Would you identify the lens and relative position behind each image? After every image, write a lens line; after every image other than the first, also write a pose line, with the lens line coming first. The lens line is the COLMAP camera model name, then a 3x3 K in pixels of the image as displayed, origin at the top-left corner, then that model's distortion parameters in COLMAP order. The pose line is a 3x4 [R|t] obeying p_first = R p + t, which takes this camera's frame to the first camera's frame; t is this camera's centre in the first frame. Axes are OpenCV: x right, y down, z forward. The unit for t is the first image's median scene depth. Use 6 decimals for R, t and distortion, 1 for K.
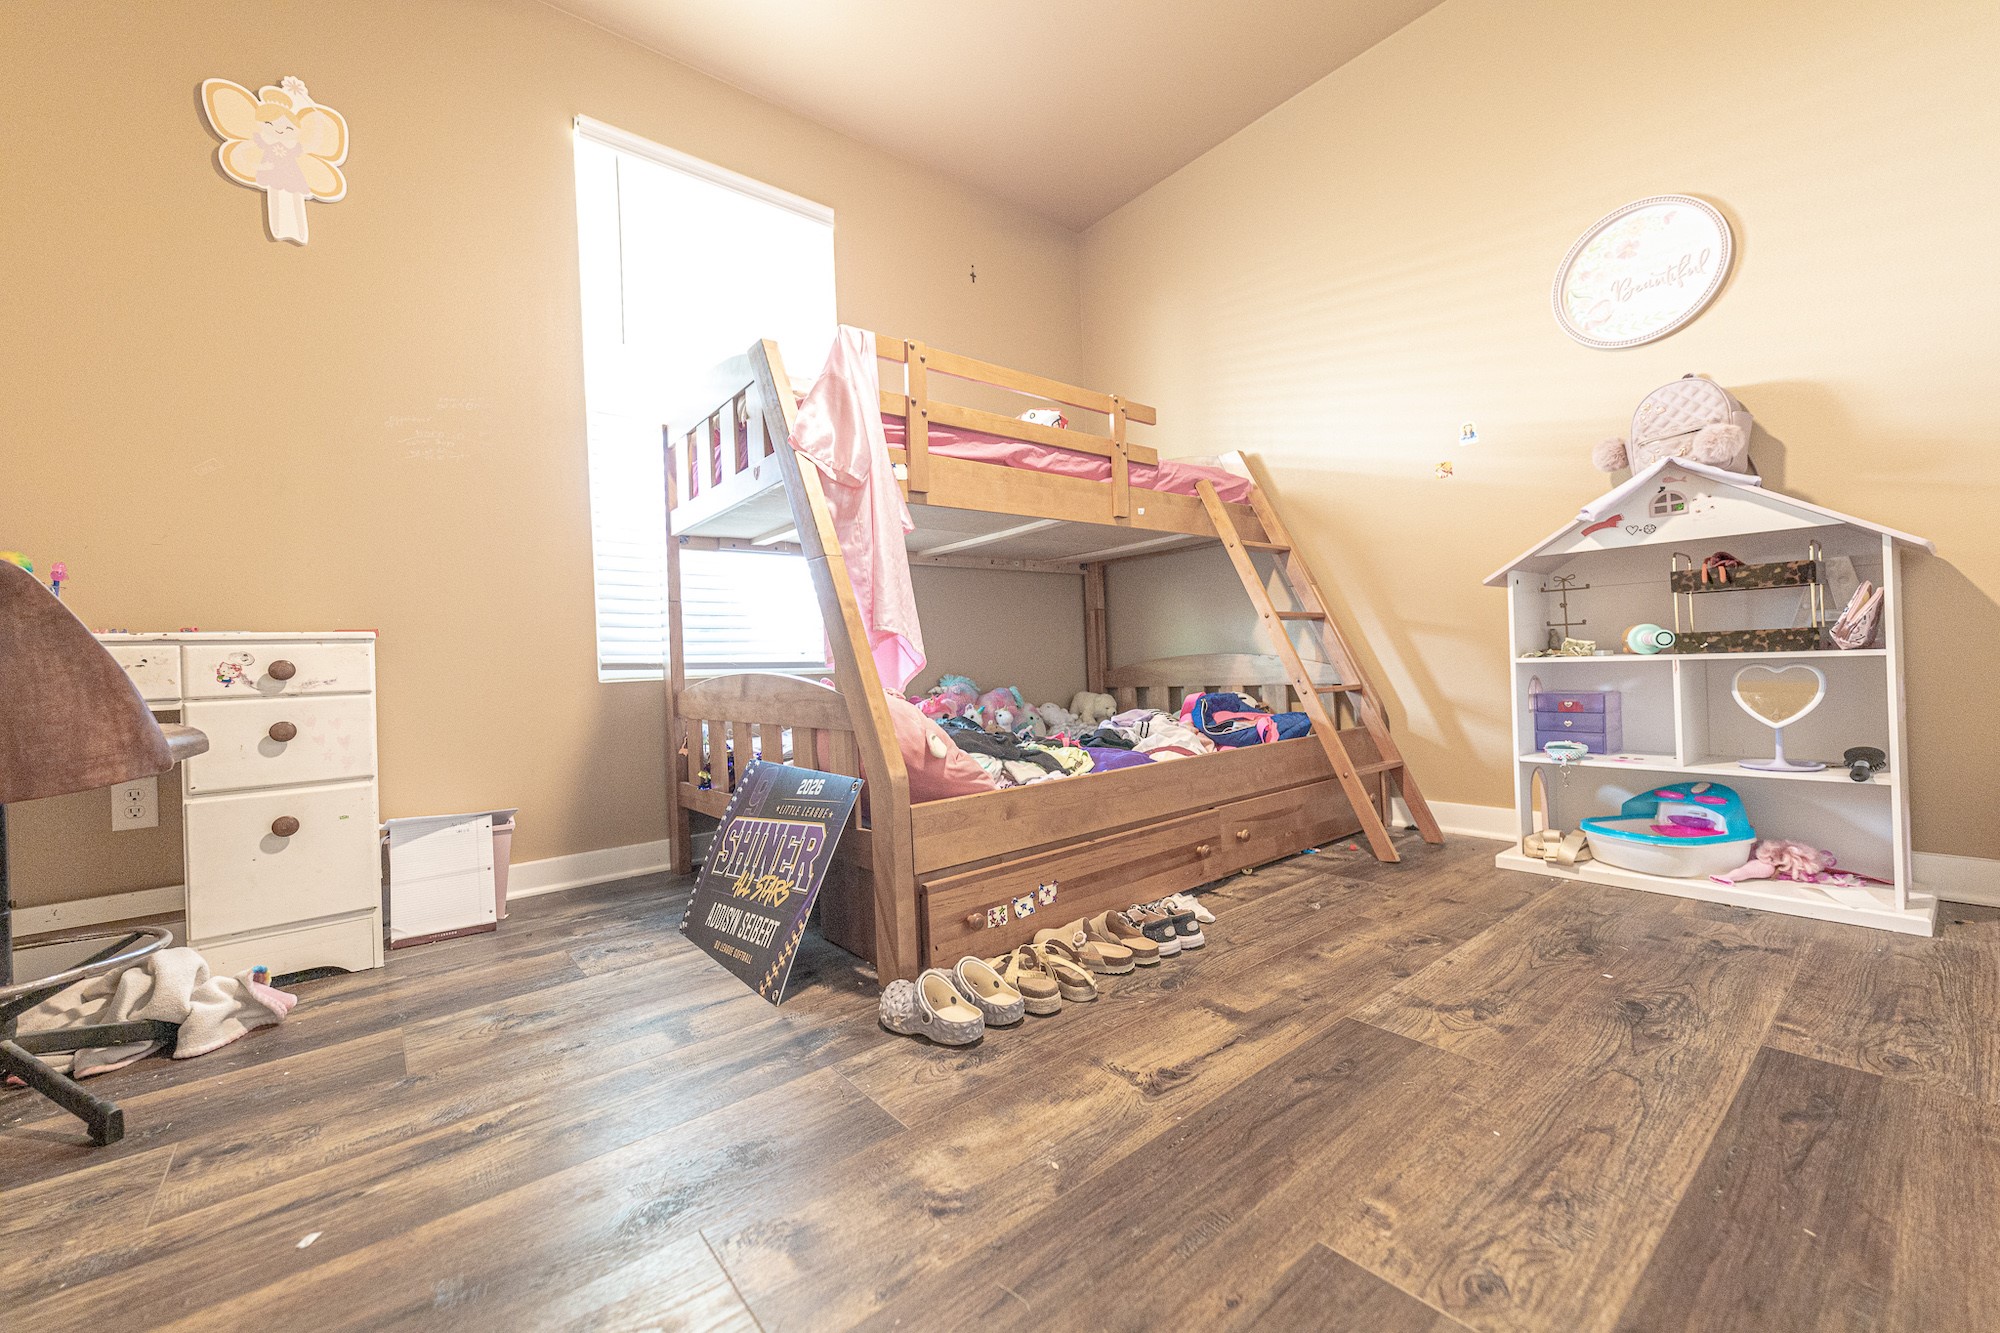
lens RADIAL K [[793.0, 0, 1001.7], [0, 793.0, 662.0], [0, 0, 1]] dist [0.006783, -0.002117]
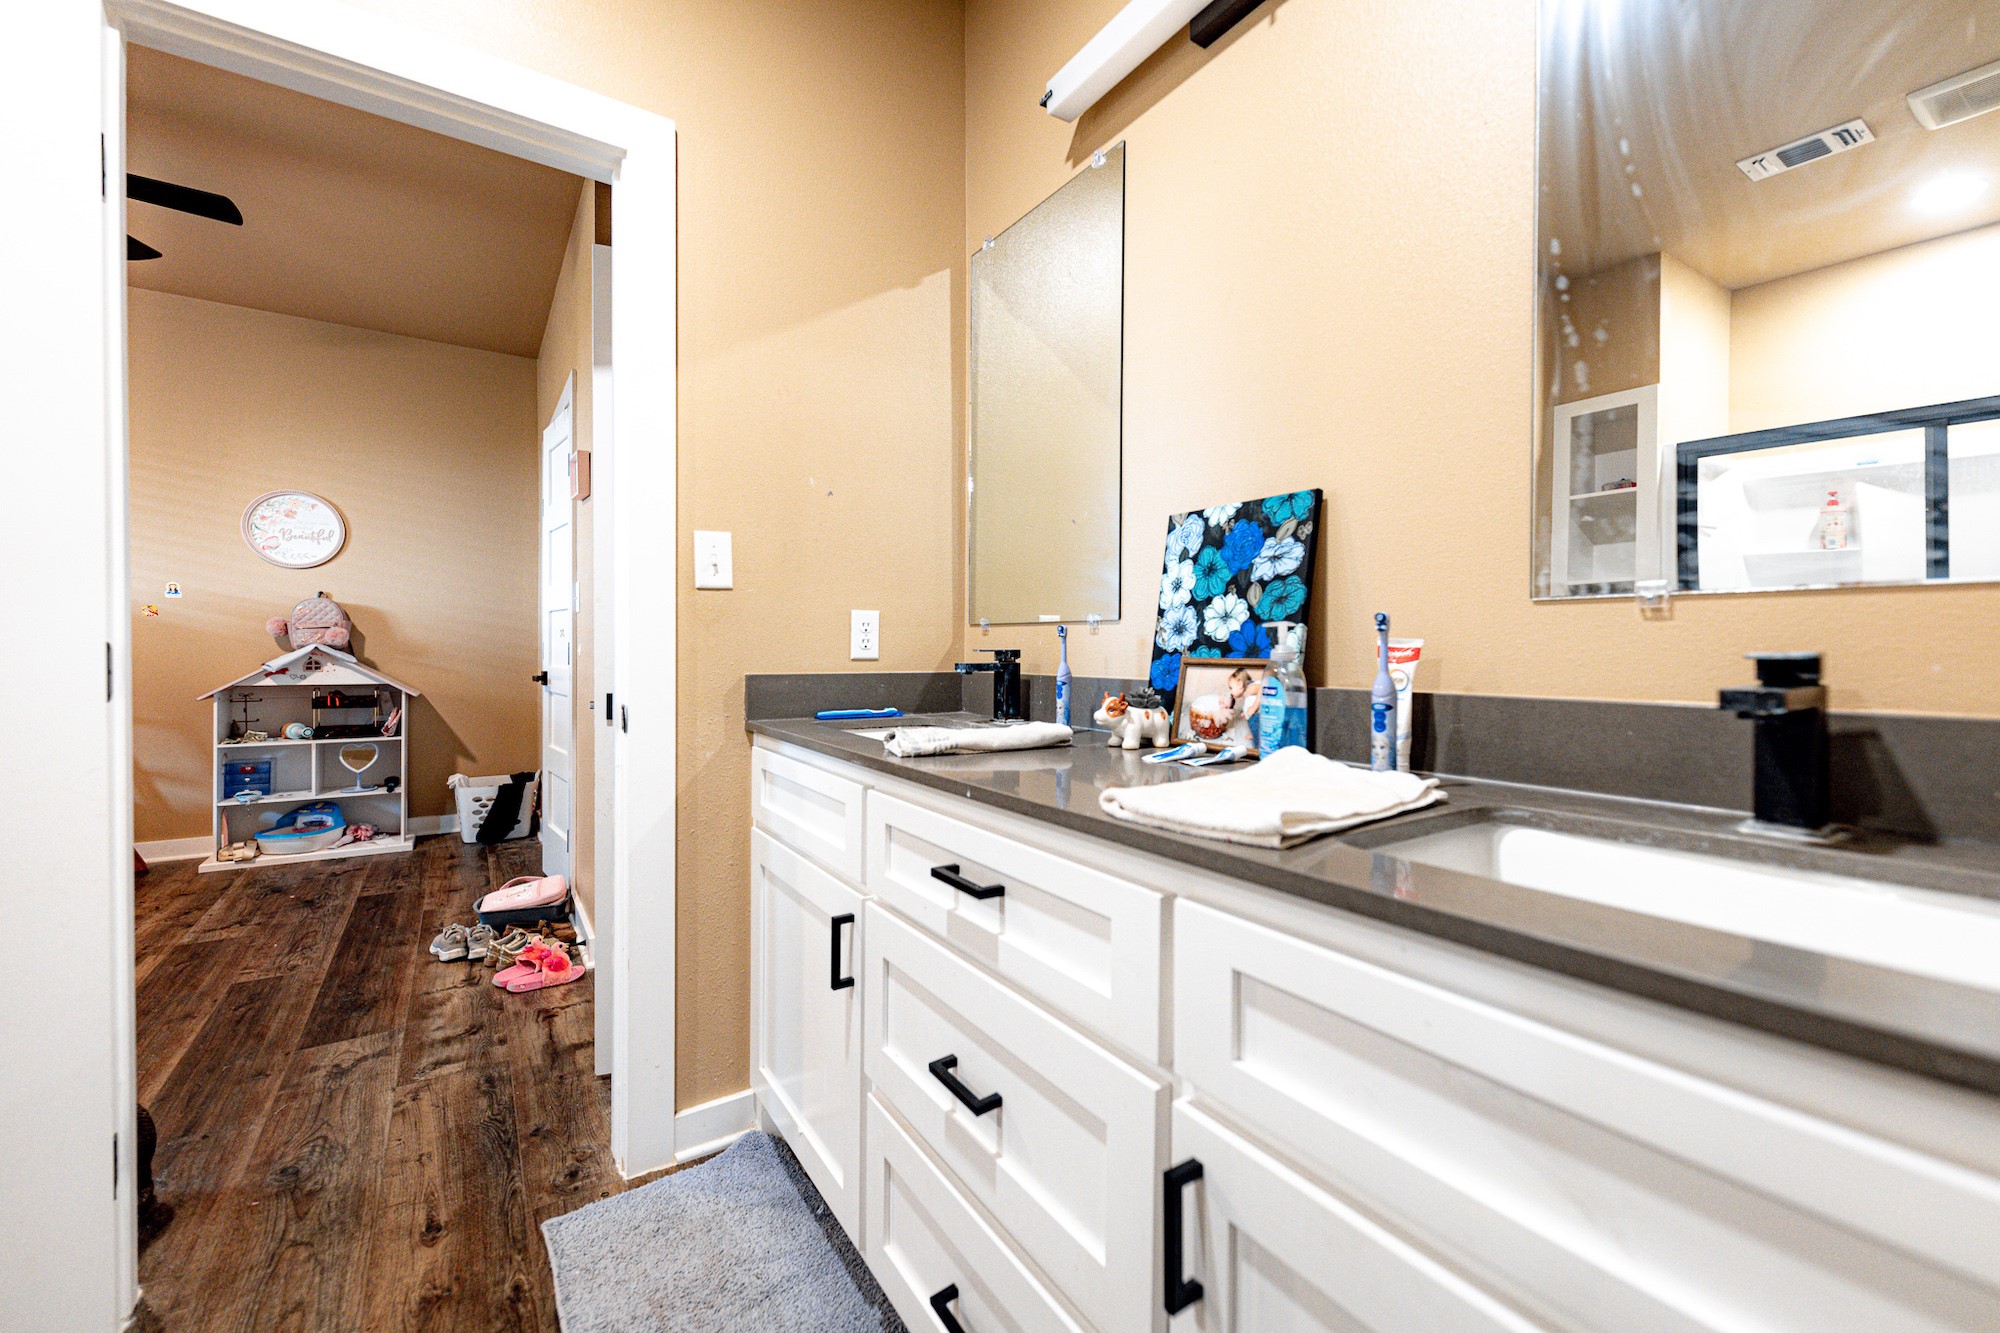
lens RADIAL K [[793.0, 0, 1004.1], [0, 793.0, 649.6], [0, 0, 1]] dist [0.006783, -0.002117]
pose [[0.085800, 0.034059, 0.995730, -1.018444], [-0.011202, 0.999385, -0.033219, -0.192574], [-0.996249, -0.008304, 0.086129, -0.913064]]
